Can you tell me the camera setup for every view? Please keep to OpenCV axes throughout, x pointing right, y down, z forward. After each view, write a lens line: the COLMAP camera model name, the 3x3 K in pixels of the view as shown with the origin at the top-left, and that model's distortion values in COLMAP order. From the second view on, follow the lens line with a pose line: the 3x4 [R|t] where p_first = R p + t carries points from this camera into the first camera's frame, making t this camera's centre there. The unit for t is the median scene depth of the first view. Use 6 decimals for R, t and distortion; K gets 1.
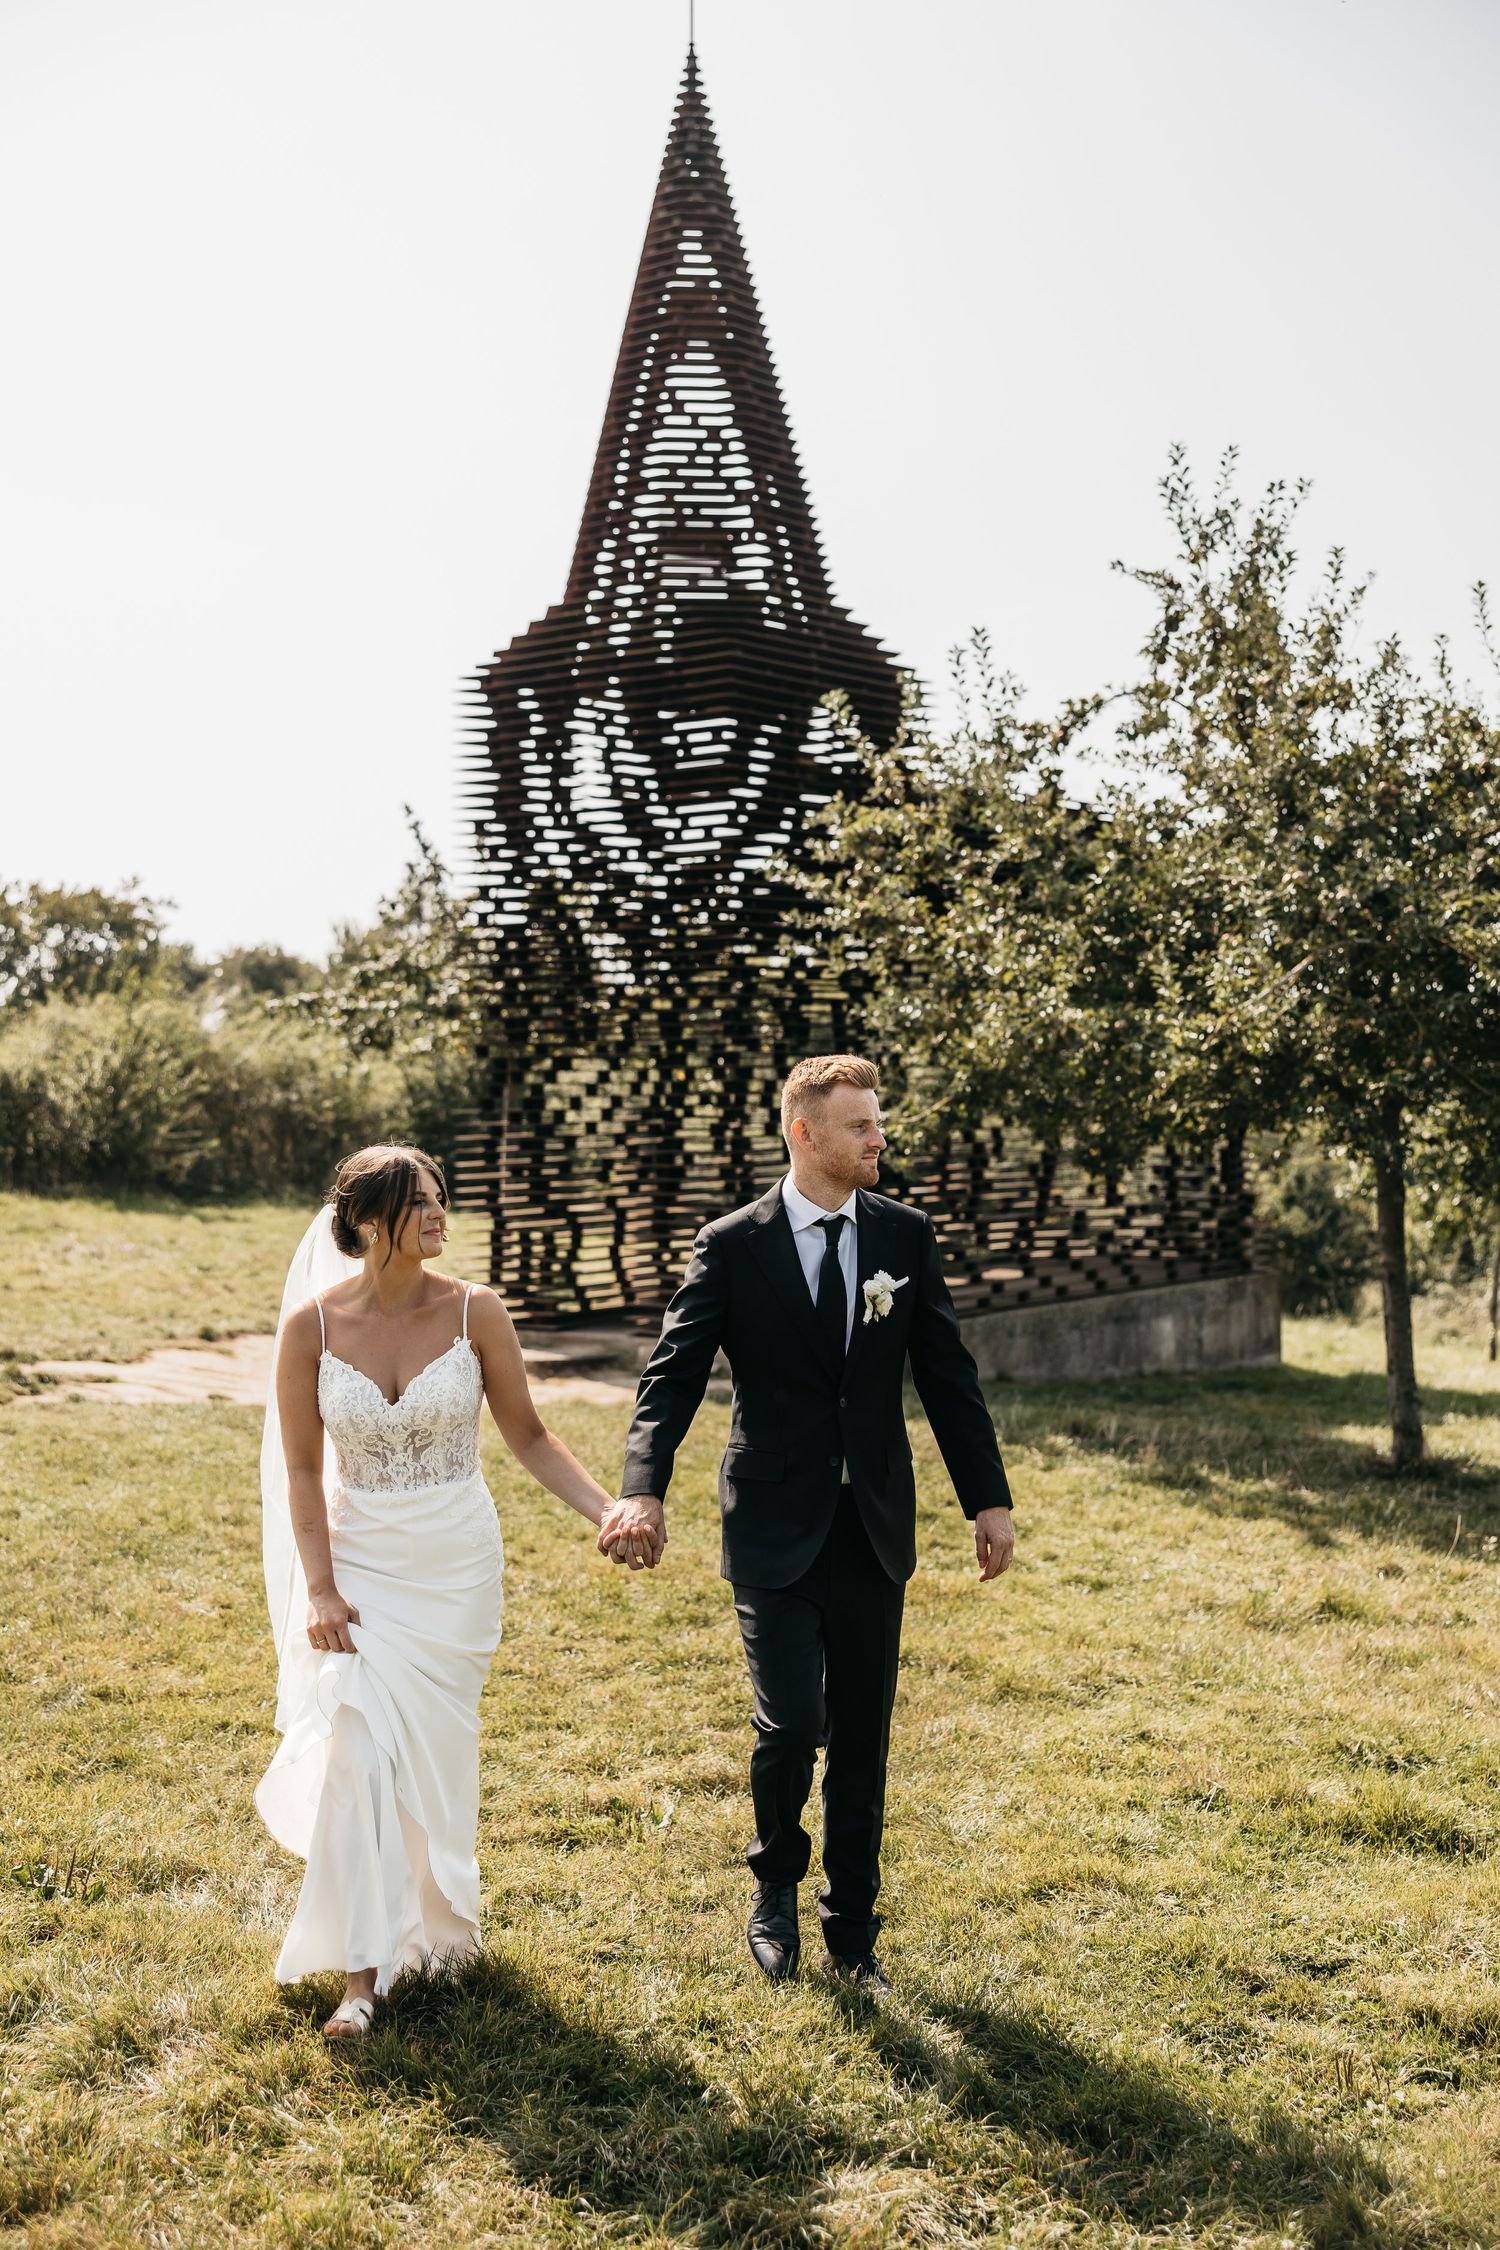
lens RADIAL K [[2658.2, 0, 730.3], [0, 2658.2, 1085.9], [0, 0, 1]] dist [0.063566, 0.000000]
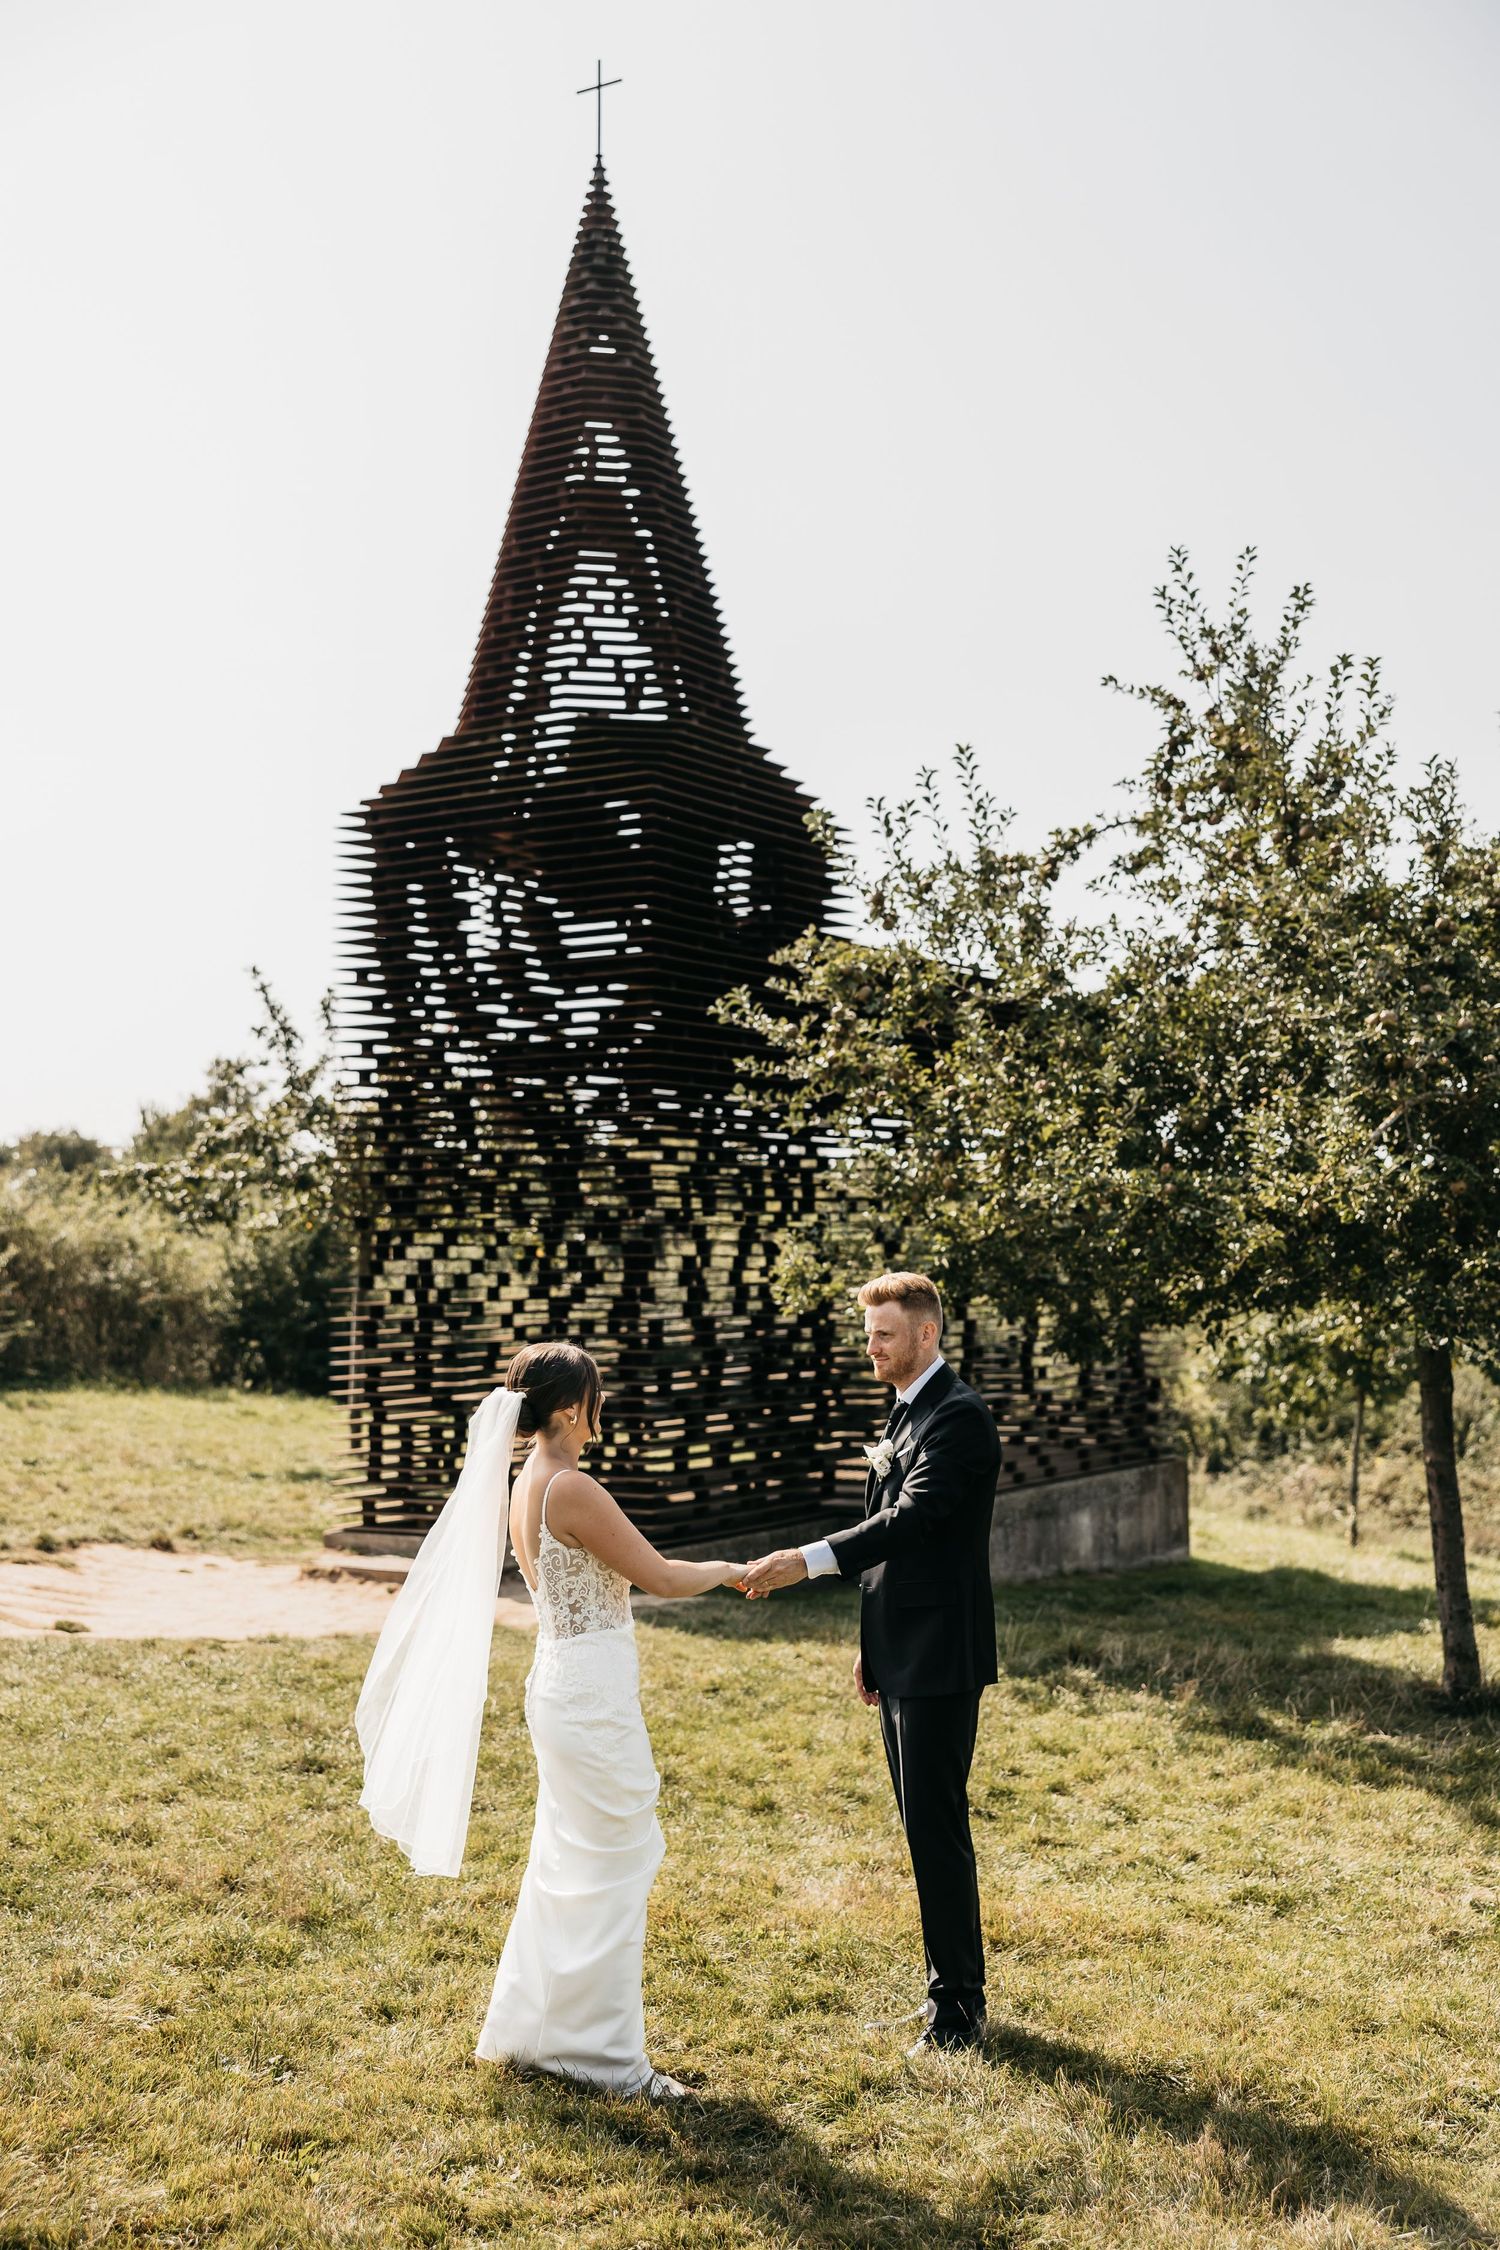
lens RADIAL K [[2476.9, 0, 741.8], [0, 2476.9, 1104.4], [0, 0, 1]] dist [0.034960, 0.000000]
pose [[0.995235, 0.008246, 0.097155, -0.047413], [-0.001812, 0.997809, -0.066133, 0.002259], [-0.097487, 0.065641, 0.993070, 0.150447]]
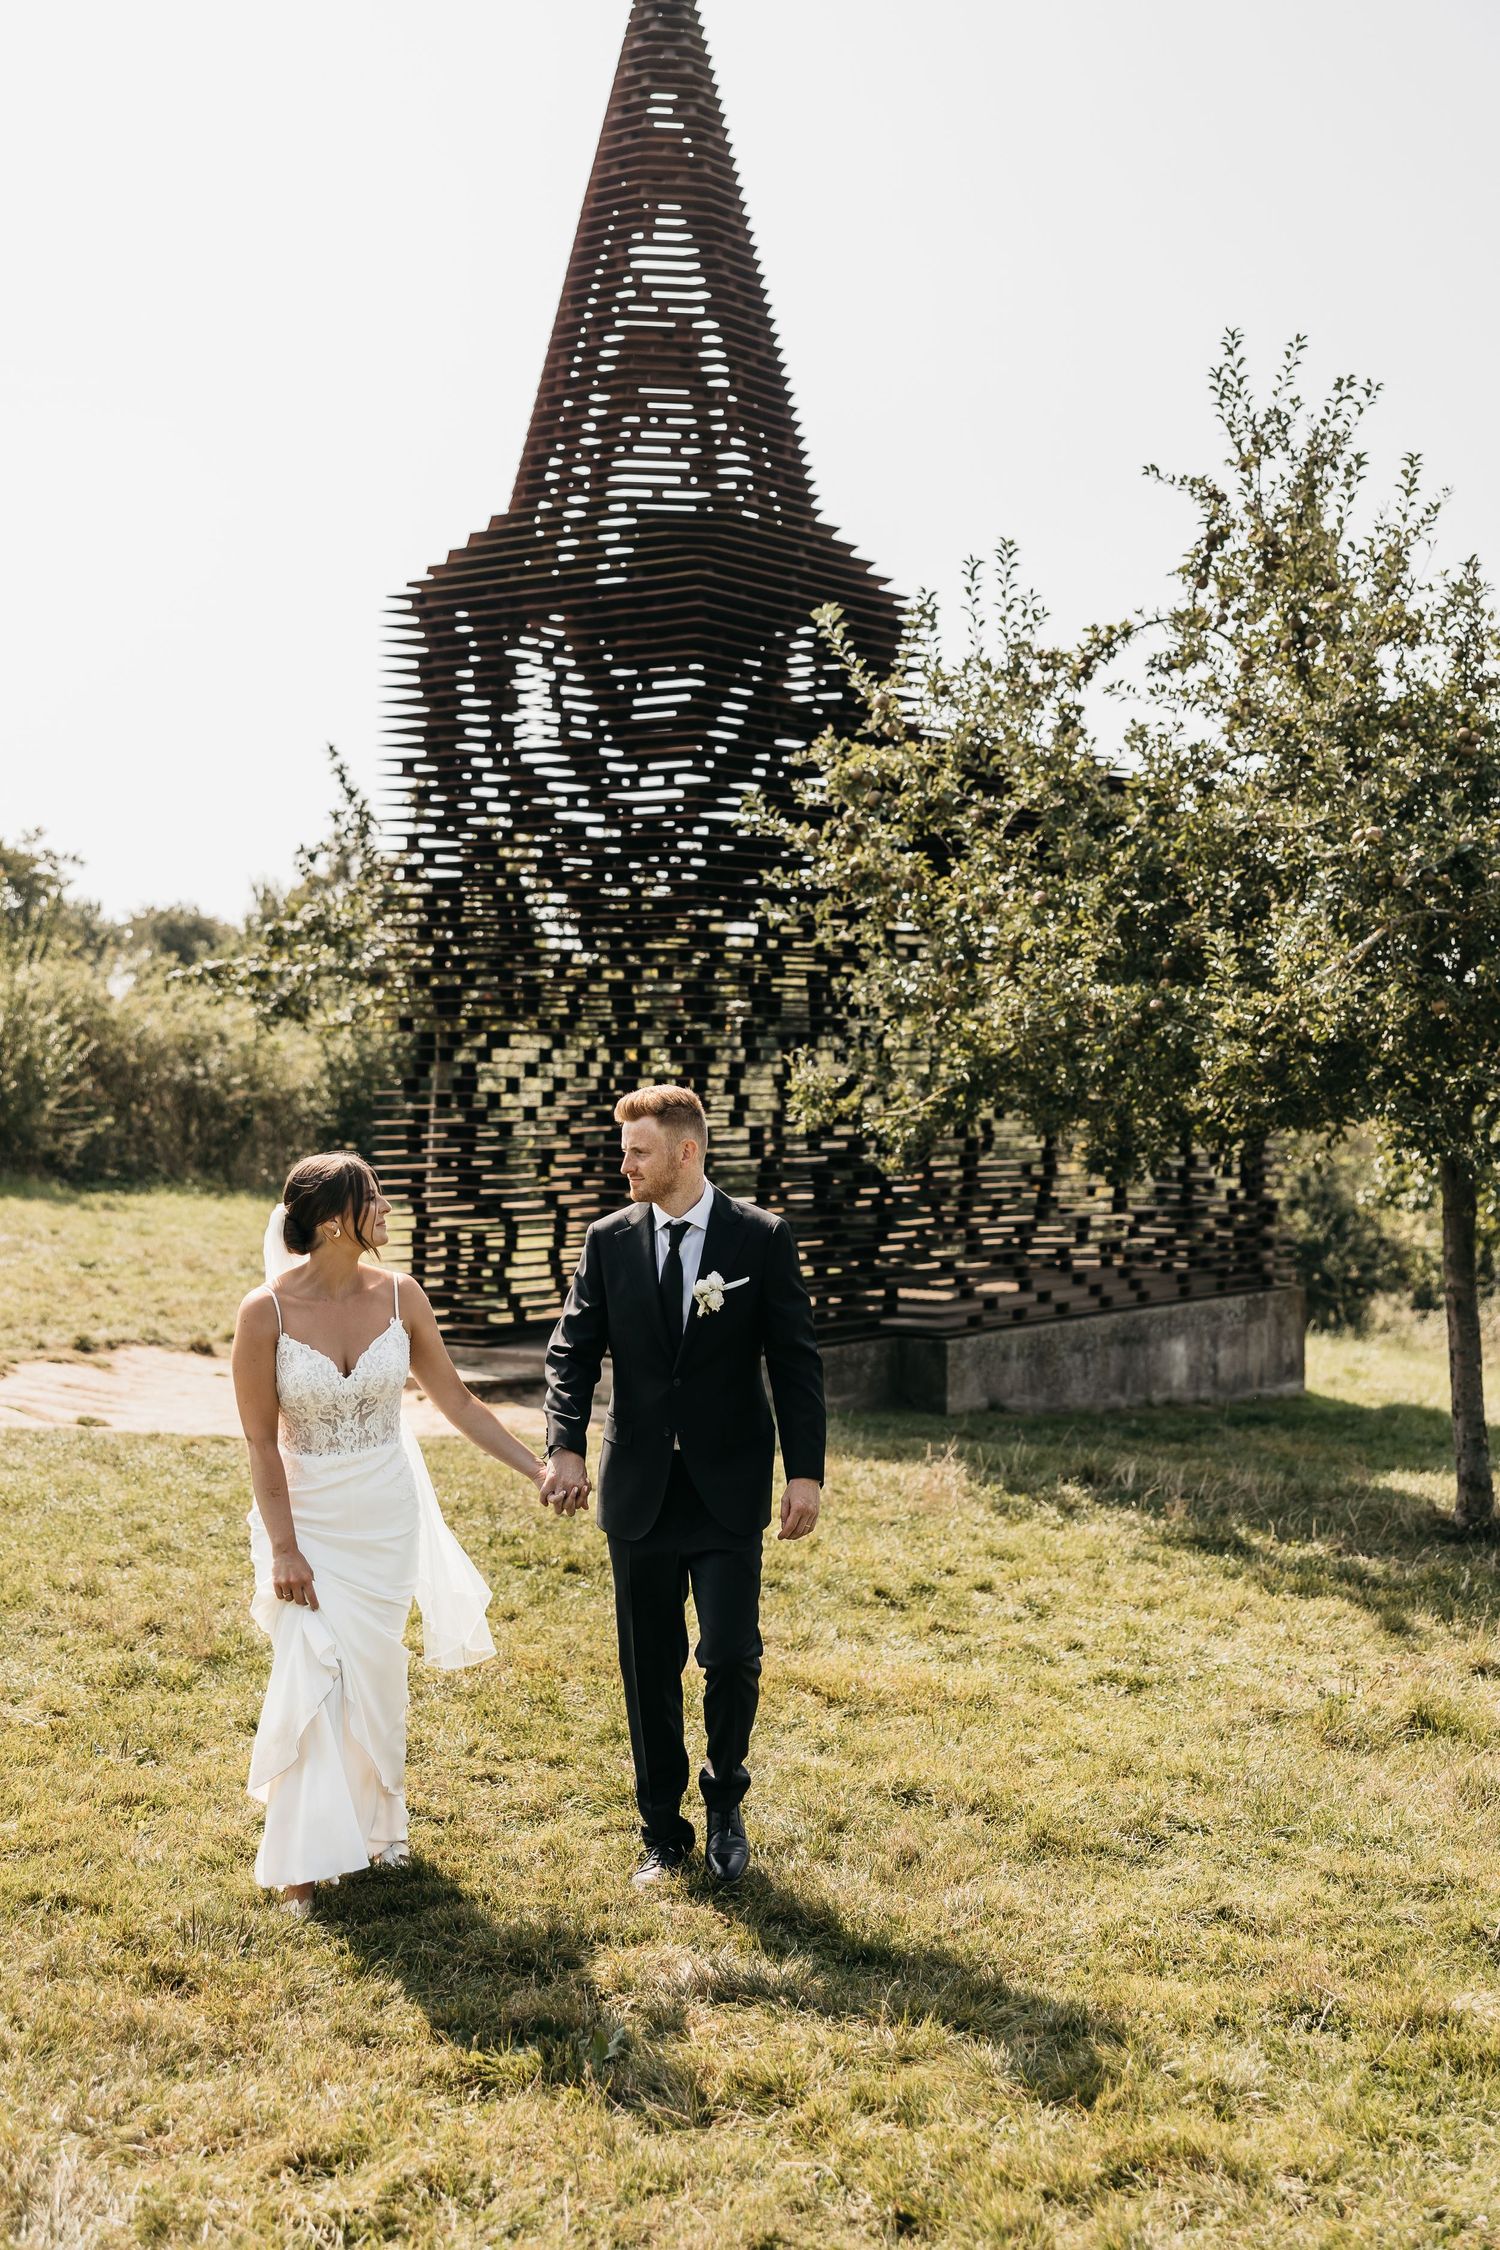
lens RADIAL K [[2849.2, 0, 730.8], [0, 2849.2, 1045.5], [0, 0, 1]] dist [0.047022, 0.000000]
pose [[0.999696, 0.017359, 0.017495, -0.003232], [-0.017227, 0.999822, -0.007665, -0.000493], [-0.017625, 0.007361, 0.999818, 0.063562]]
